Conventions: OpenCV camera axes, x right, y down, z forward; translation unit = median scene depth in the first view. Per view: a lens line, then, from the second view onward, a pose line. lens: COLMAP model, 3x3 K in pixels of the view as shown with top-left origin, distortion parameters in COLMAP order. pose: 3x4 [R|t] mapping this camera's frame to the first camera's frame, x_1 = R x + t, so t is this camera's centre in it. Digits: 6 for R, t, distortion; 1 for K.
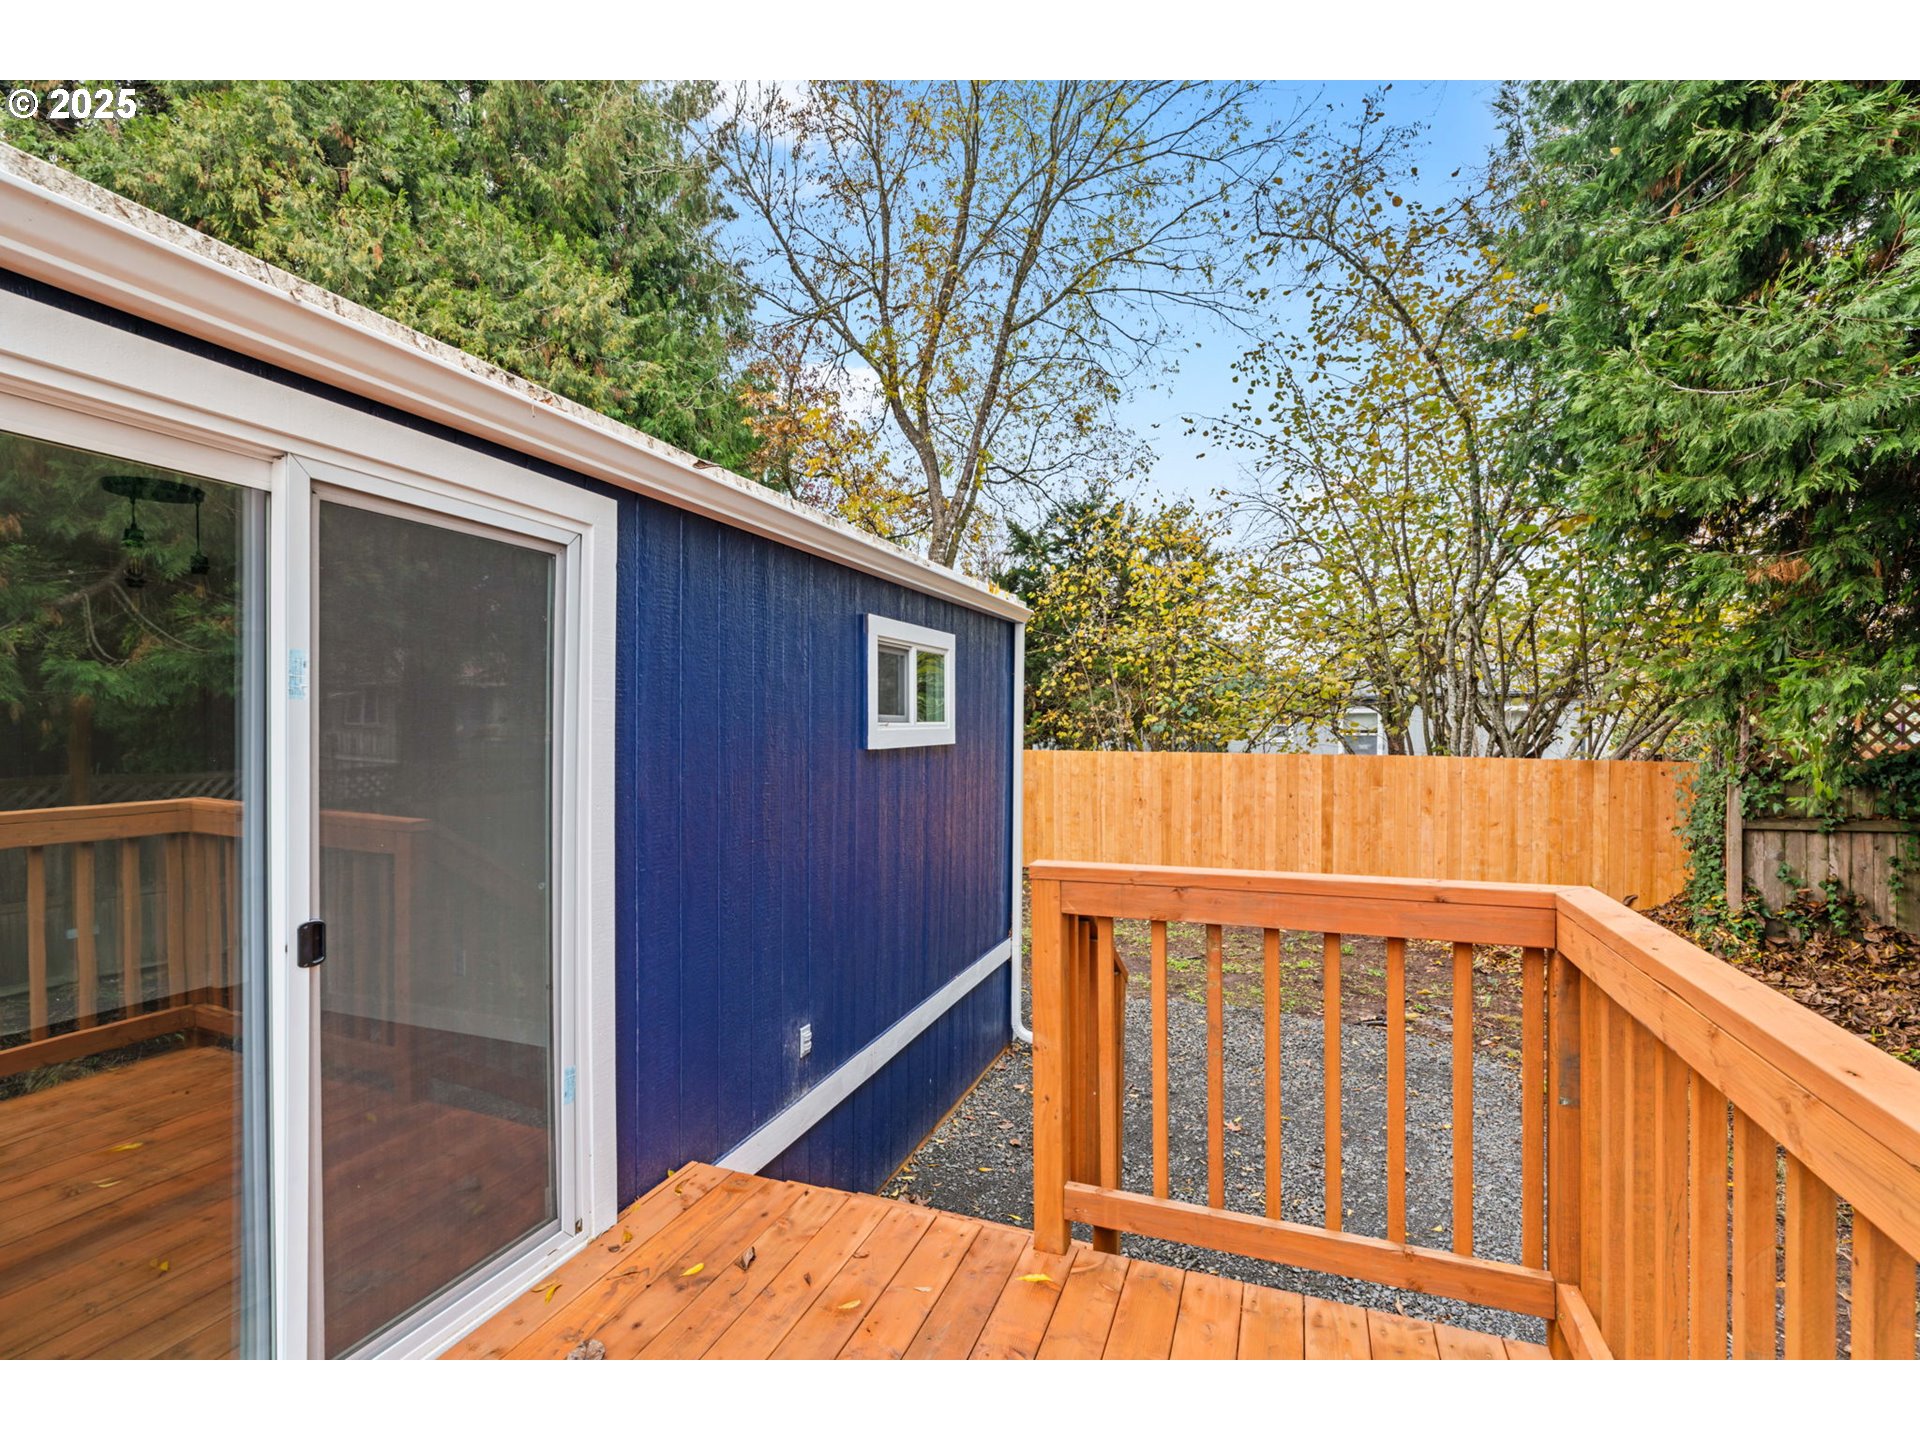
lens RADIAL K [[866.9, 0, 960.0], [0, 866.9, 720.0], [0, 0, 1]] dist [-0.007145, 0.000947]
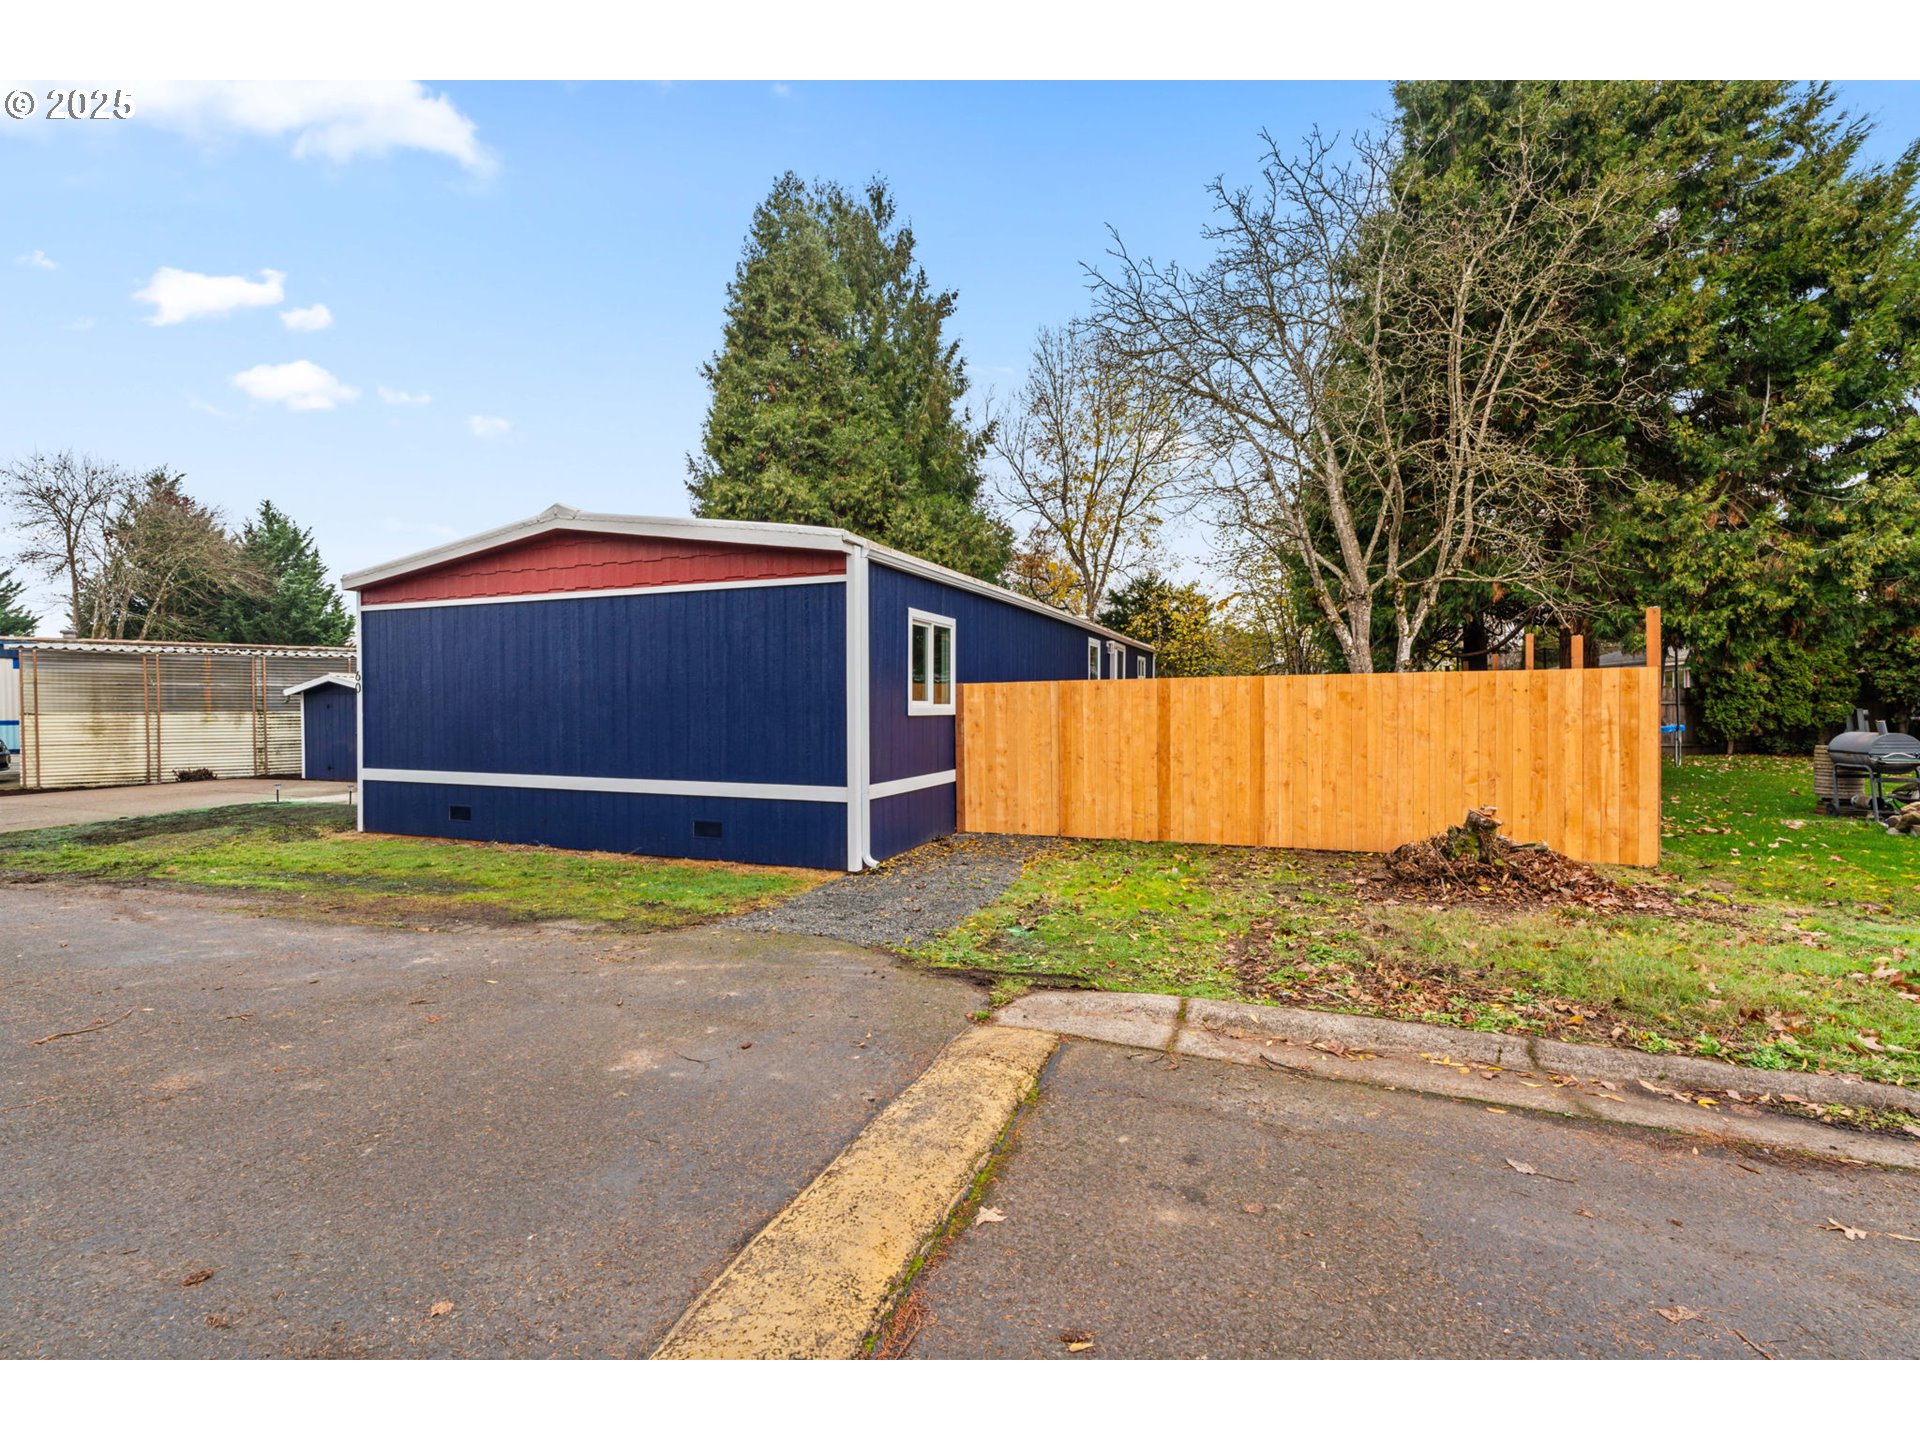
lens RADIAL K [[866.9, 0, 960.0], [0, 866.9, 720.0], [0, 0, 1]] dist [-0.007145, 0.000947]
pose [[0.999903, -0.003817, -0.013362, -0.341821], [0.004037, 0.999856, 0.016460, 0.057842], [0.013297, -0.016512, 0.999775, -1.336404]]
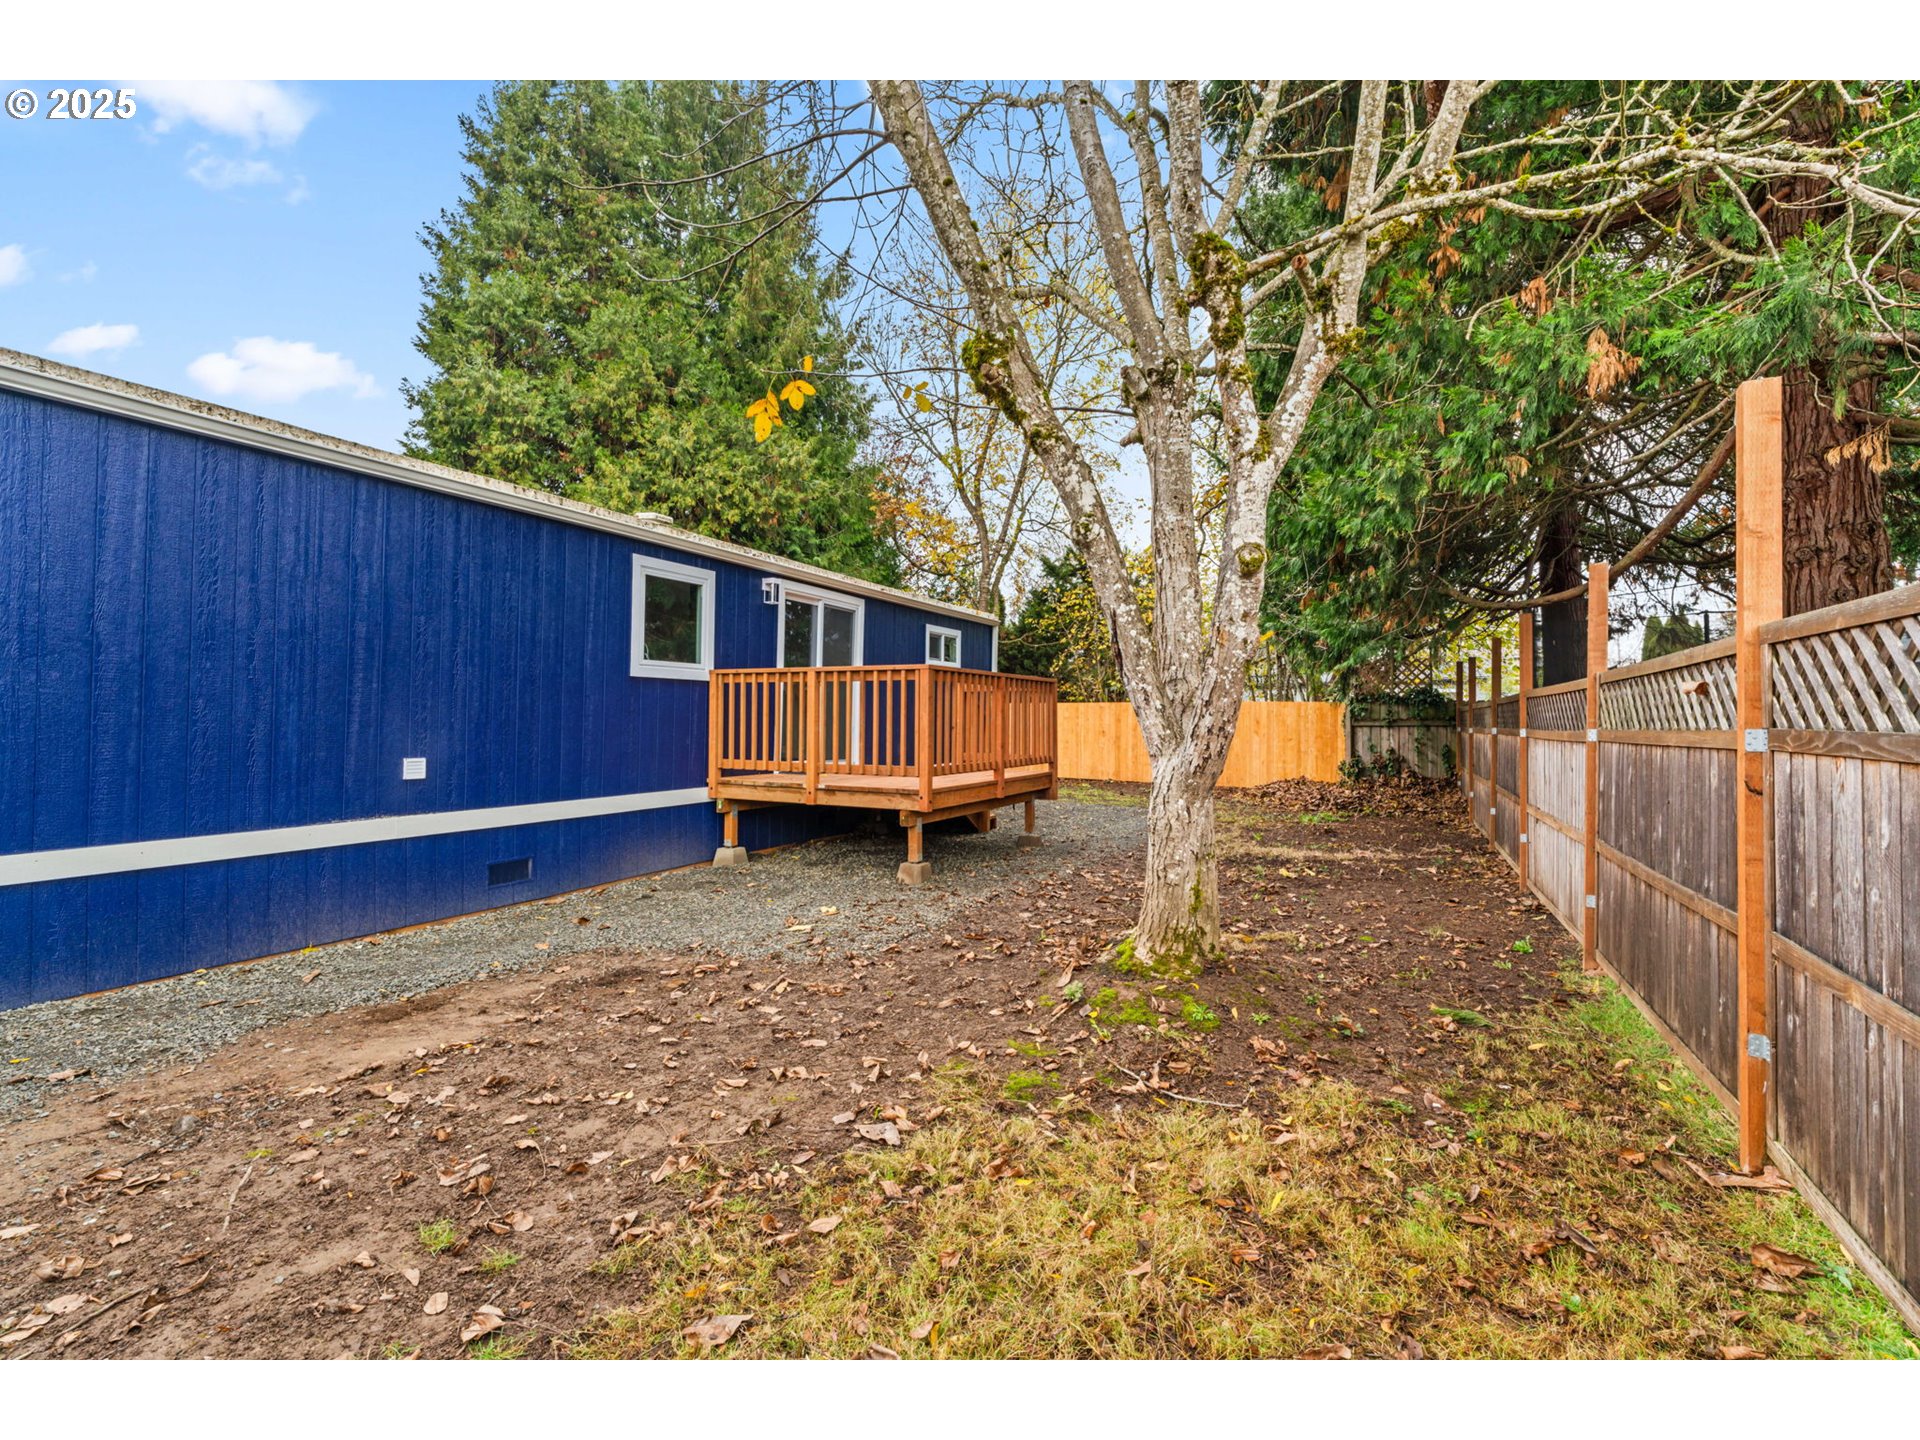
lens RADIAL K [[866.9, 0, 960.0], [0, 866.9, 720.0], [0, 0, 1]] dist [-0.007145, 0.000947]
pose [[0.994307, 0.012016, -0.105877, 0.099781], [-0.011953, 0.999928, 0.001228, 0.063660], [0.105884, 0.000044, 0.994378, -0.611356]]
